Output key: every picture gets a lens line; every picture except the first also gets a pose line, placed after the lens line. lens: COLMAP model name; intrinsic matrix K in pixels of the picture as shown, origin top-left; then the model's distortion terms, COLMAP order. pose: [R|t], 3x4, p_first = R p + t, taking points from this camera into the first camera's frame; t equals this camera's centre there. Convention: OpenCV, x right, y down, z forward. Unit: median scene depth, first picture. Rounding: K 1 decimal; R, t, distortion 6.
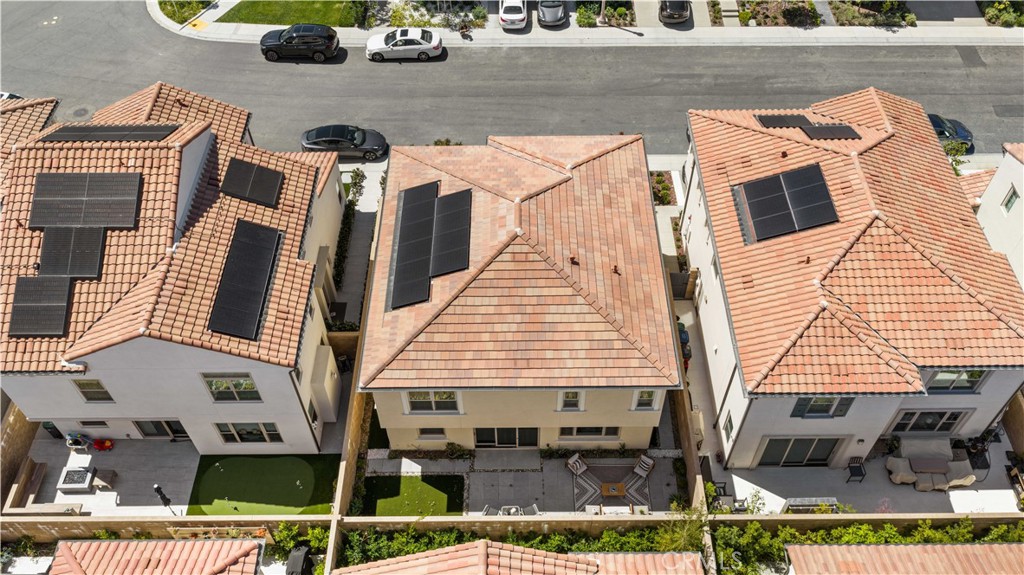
lens RADIAL K [[841.4, 0, 512.0], [0, 841.4, 287.5], [0, 0, 1]] dist [-0.000155, -0.000906]
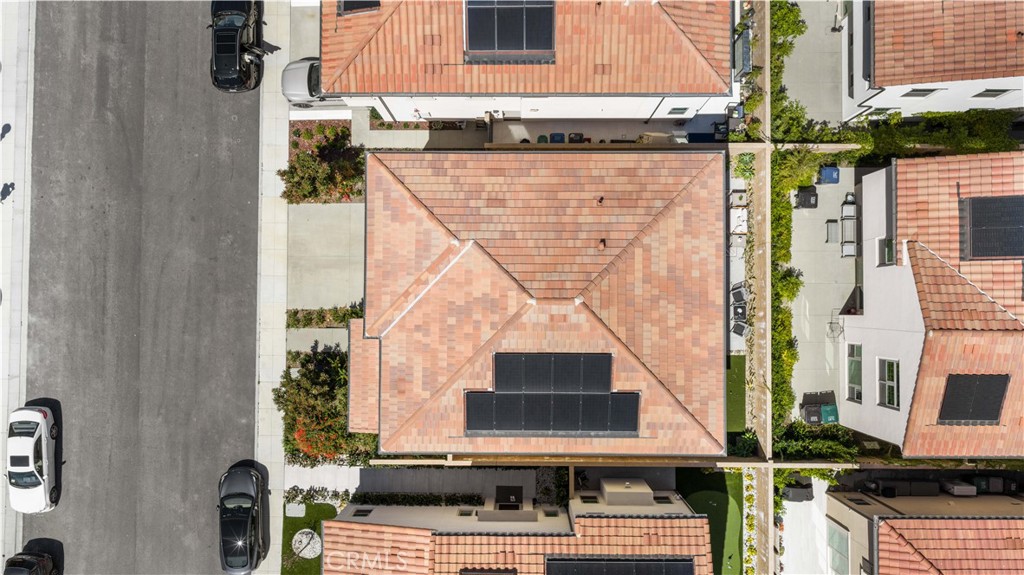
lens RADIAL K [[841.4, 0, 512.0], [0, 841.4, 287.5], [0, 0, 1]] dist [-0.000155, -0.000906]
pose [[0.004089, -0.999266, 0.038087, -0.011086], [0.779007, 0.027064, 0.626431, -0.605729], [-0.627002, 0.027108, 0.778546, 0.265748]]
